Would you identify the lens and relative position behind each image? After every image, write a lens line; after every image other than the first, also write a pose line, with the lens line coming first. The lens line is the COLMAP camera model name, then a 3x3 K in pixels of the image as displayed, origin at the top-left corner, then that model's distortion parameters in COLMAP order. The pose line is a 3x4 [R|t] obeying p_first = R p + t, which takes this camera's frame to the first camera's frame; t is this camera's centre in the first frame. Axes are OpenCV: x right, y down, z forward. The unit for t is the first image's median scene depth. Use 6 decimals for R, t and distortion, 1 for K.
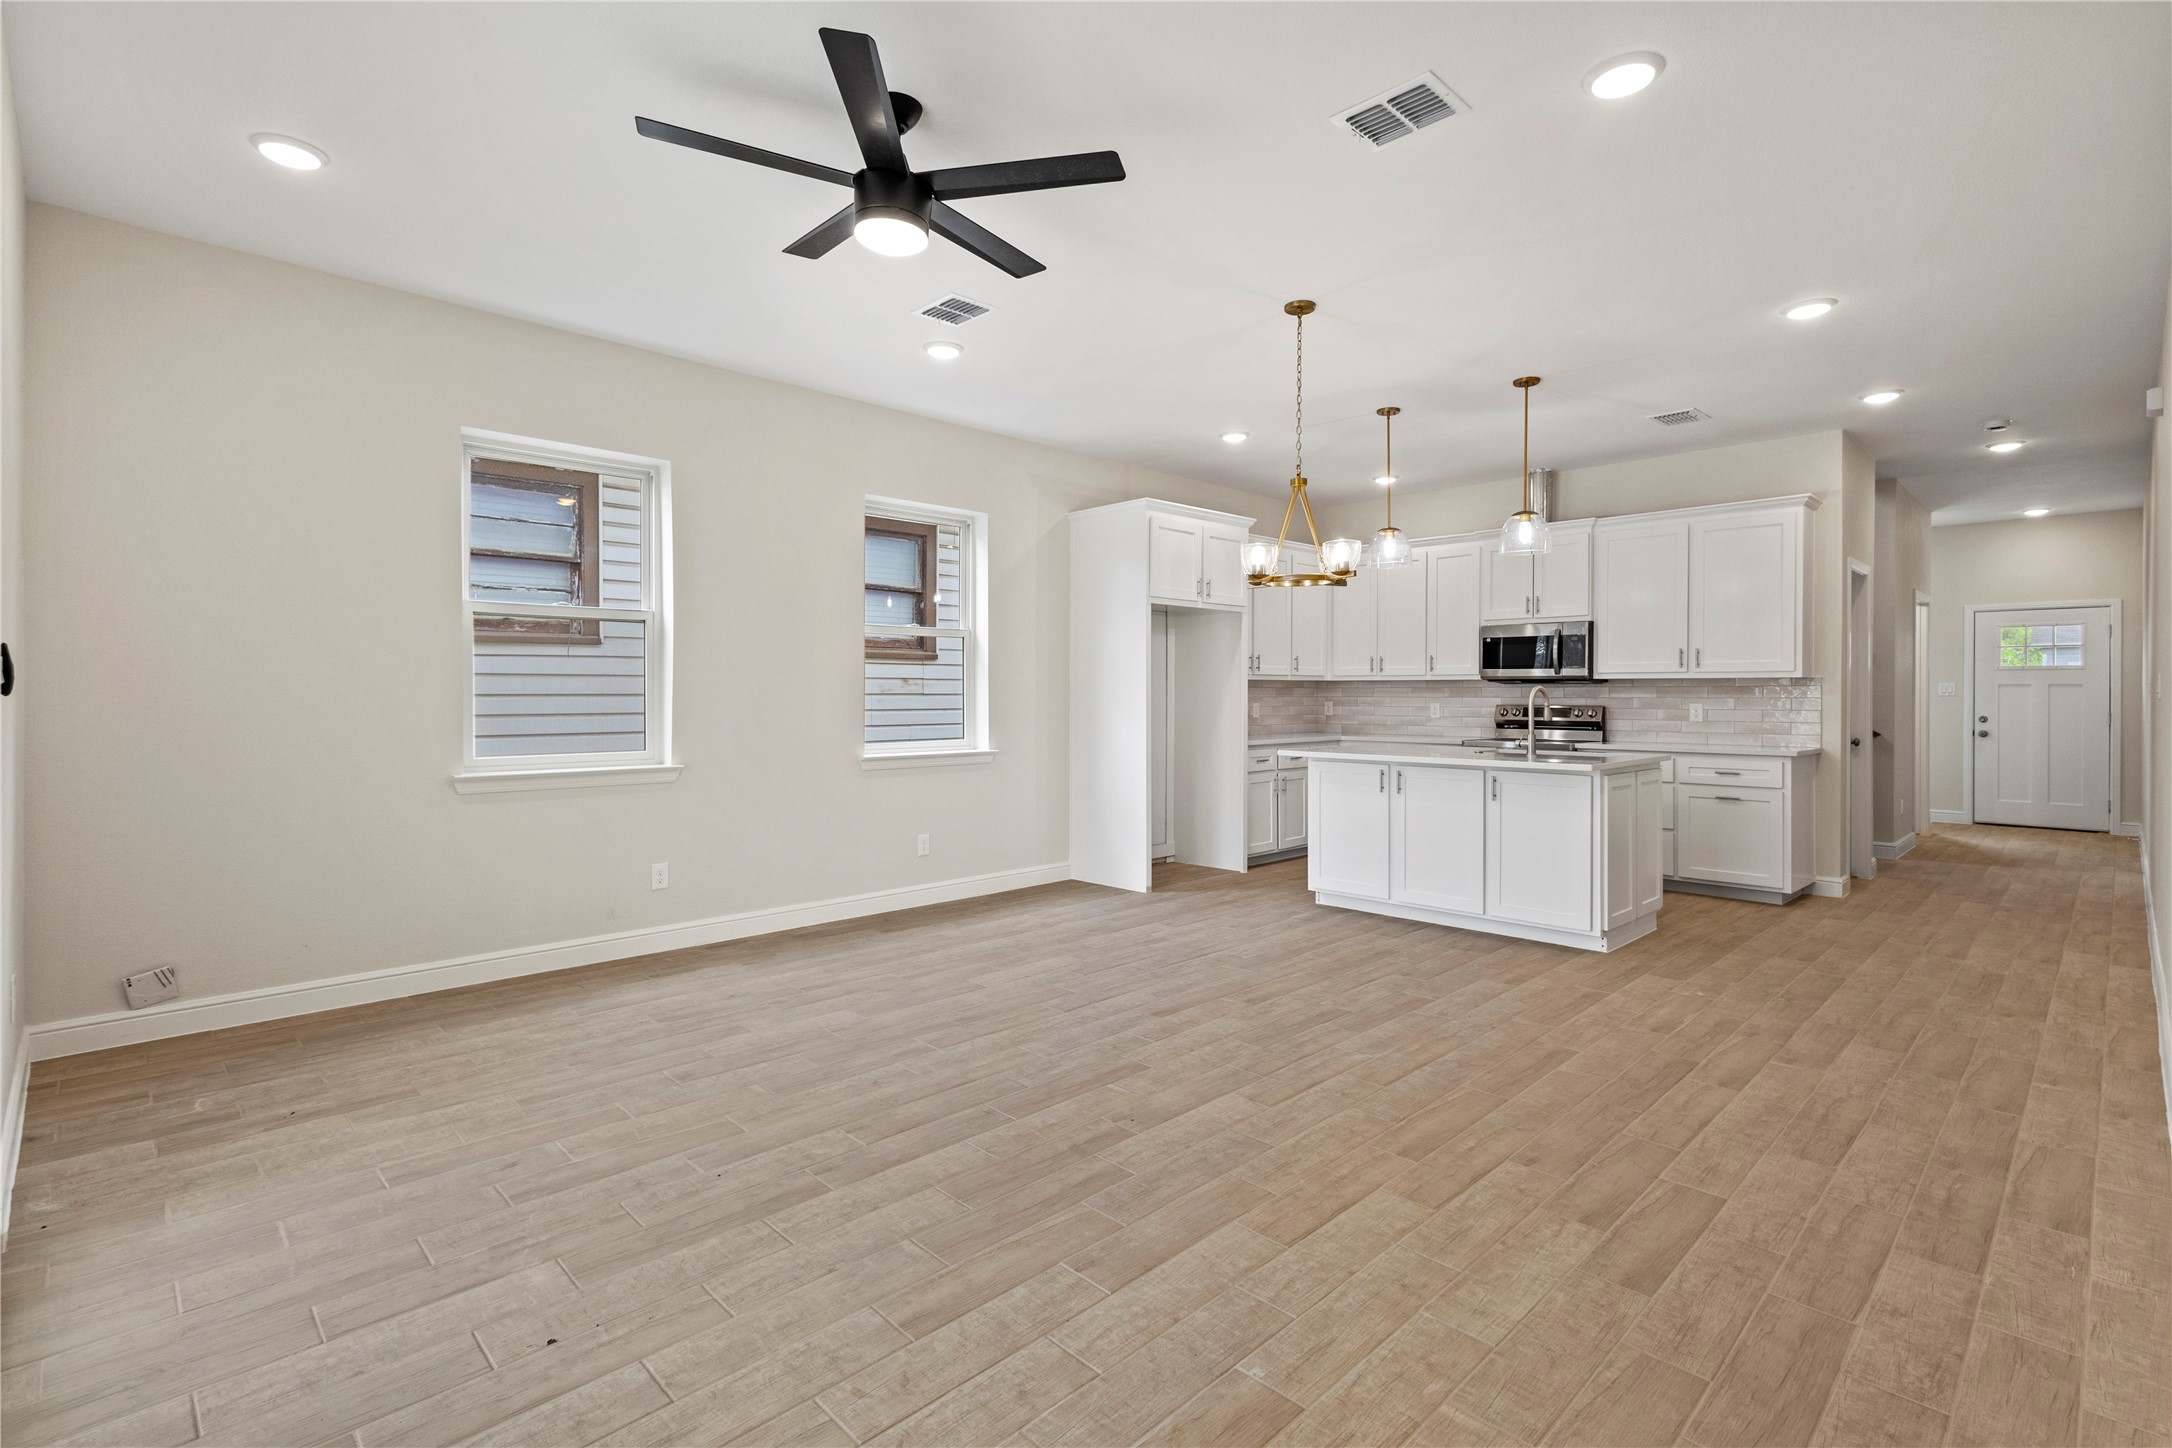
lens RADIAL K [[1007.9, 0, 1086.7], [0, 1007.9, 703.4], [0, 0, 1]] dist [0.012938, -0.003548]
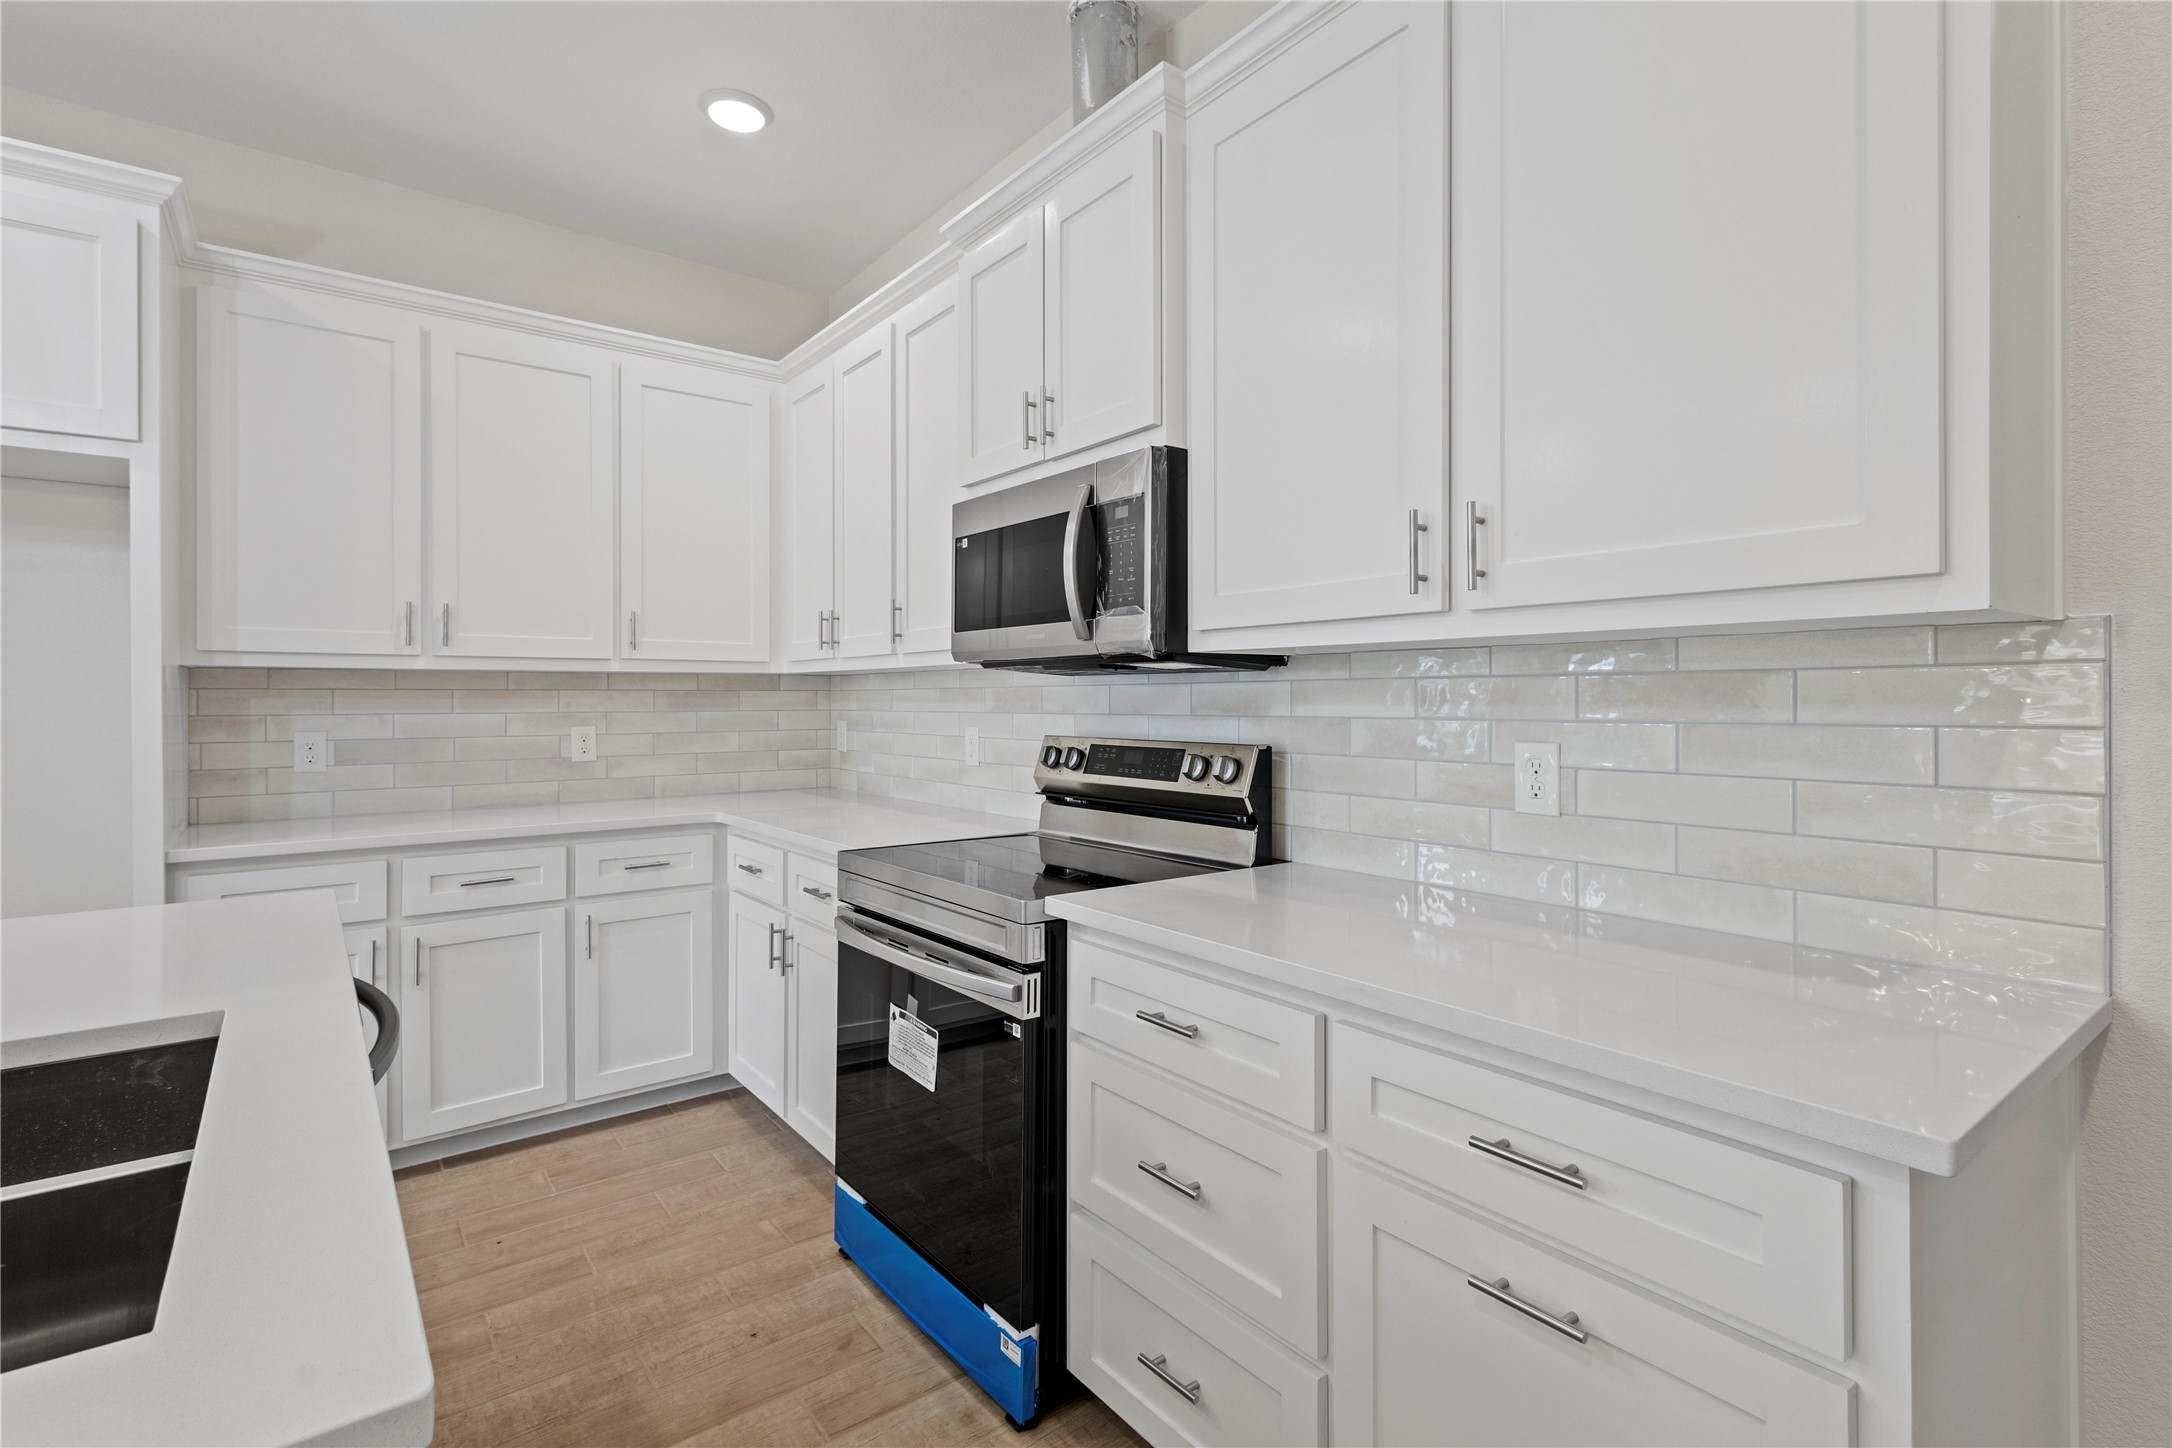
lens RADIAL K [[1007.9, 0, 1083.9], [0, 1007.9, 699.4], [0, 0, 1]] dist [0.012938, -0.003548]
pose [[0.992674, -0.004078, -0.120756, 0.558935], [0.002998, 0.999954, -0.009131, -0.009428], [0.120787, 0.008703, 0.992640, 0.789401]]
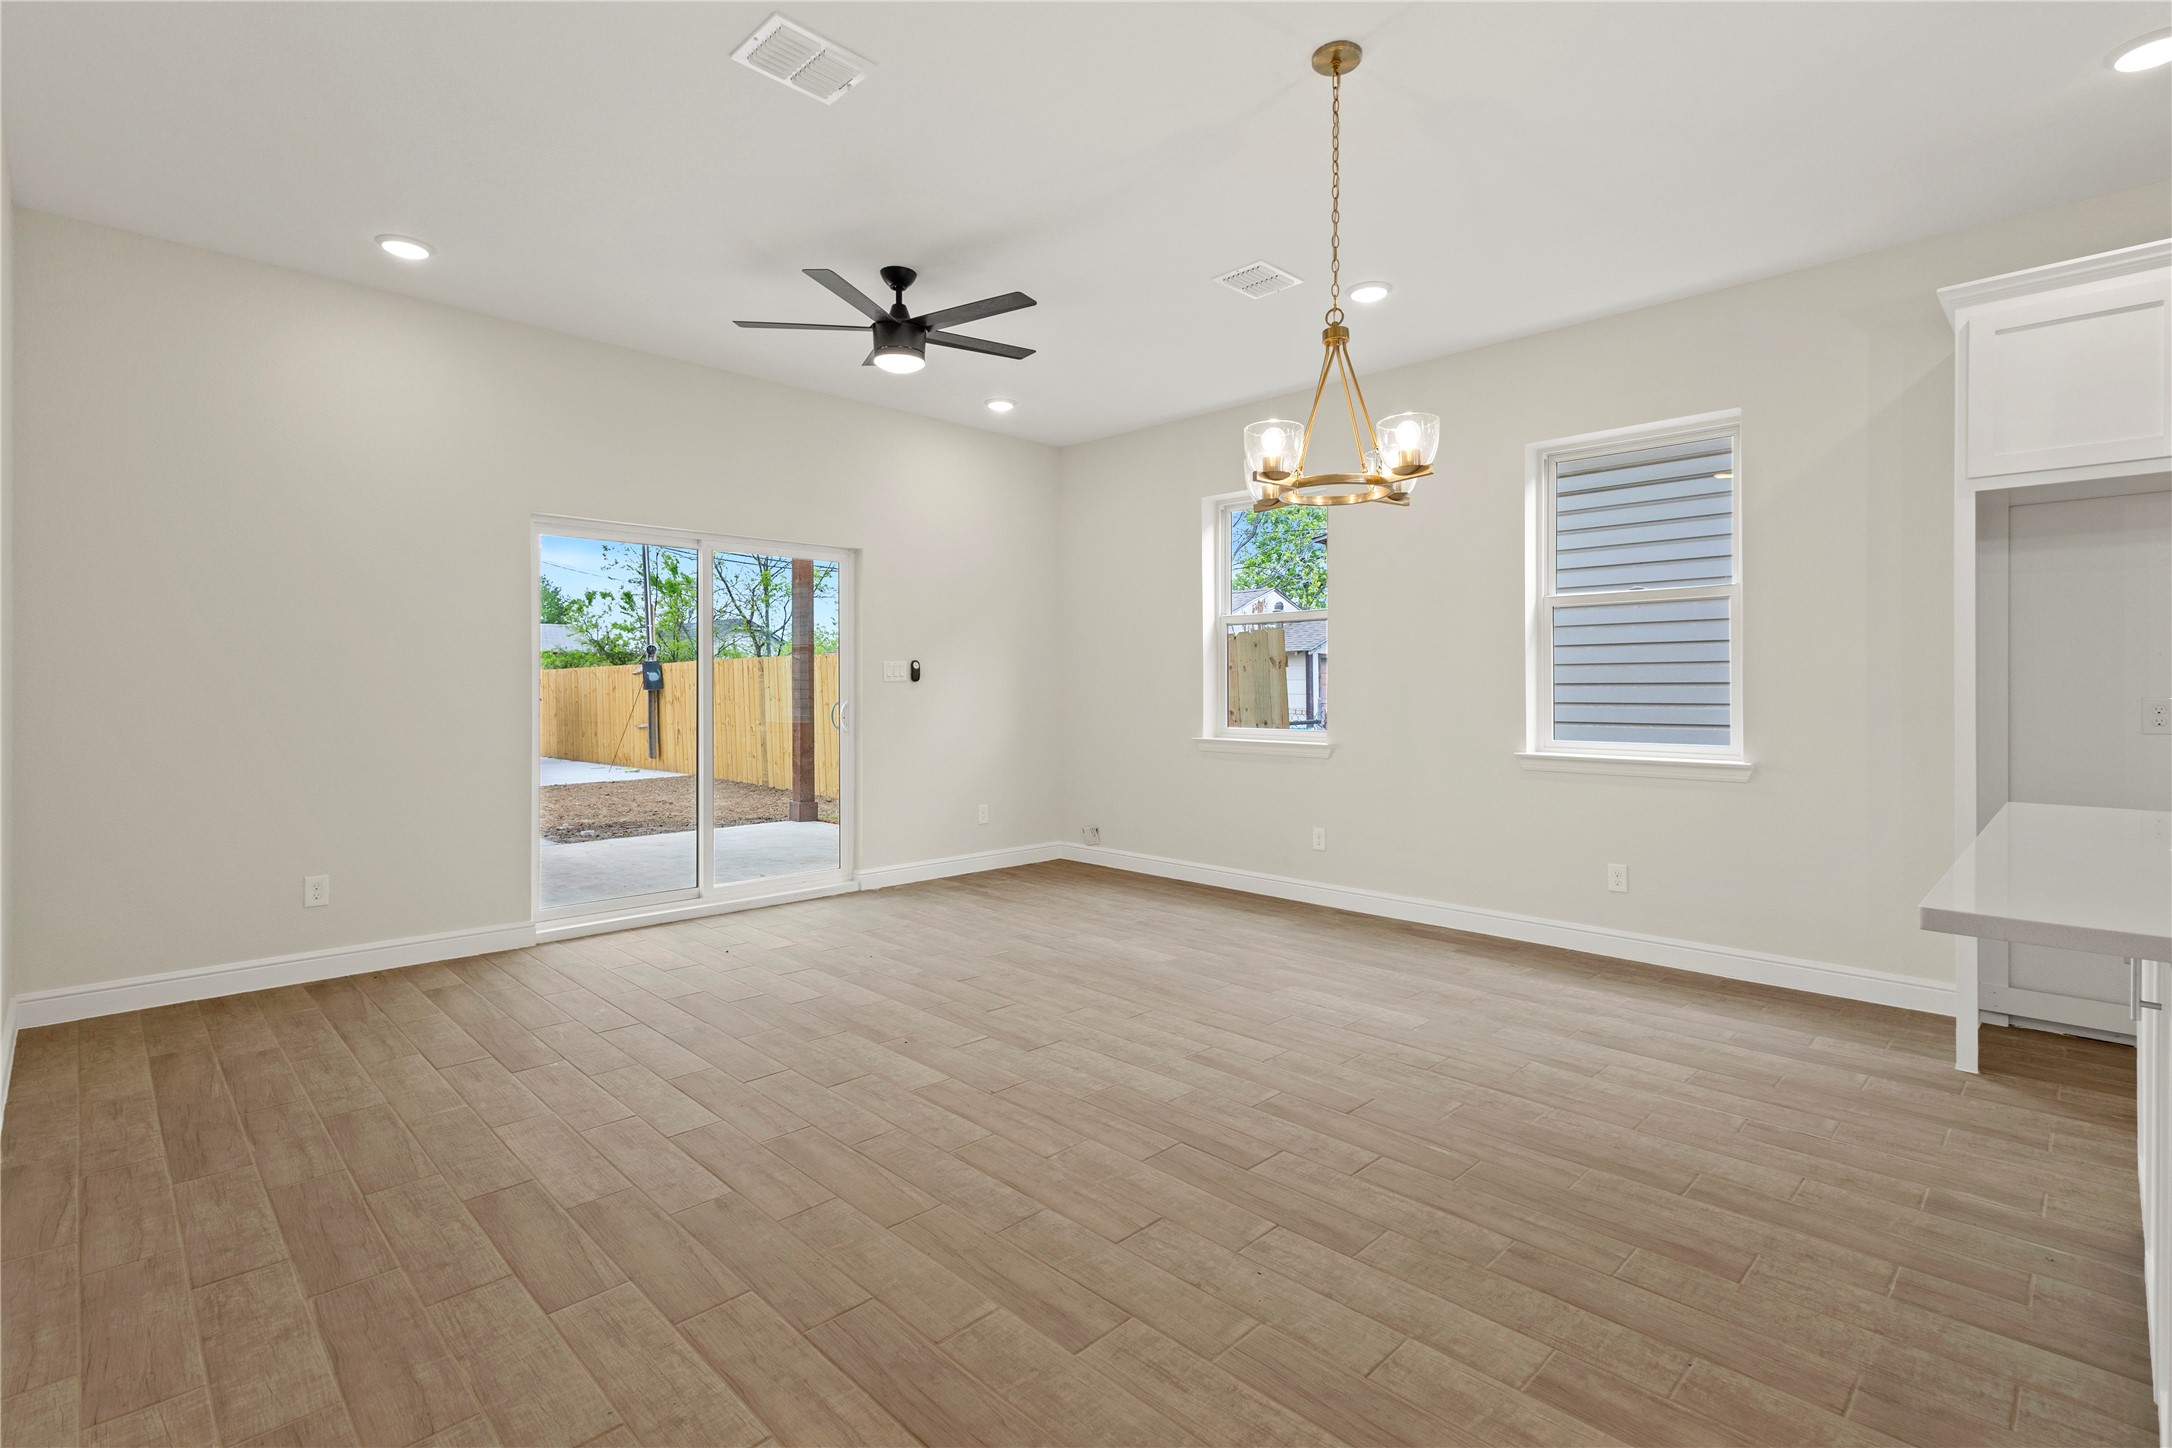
lens RADIAL K [[1007.9, 0, 1091.8], [0, 1007.9, 691.4], [0, 0, 1]] dist [0.012938, -0.003548]
pose [[0.007848, 0.000913, -0.999969, 0.564653], [-0.010966, 0.999940, 0.000827, 0.003385], [0.999909, 0.010959, 0.007857, 0.563166]]
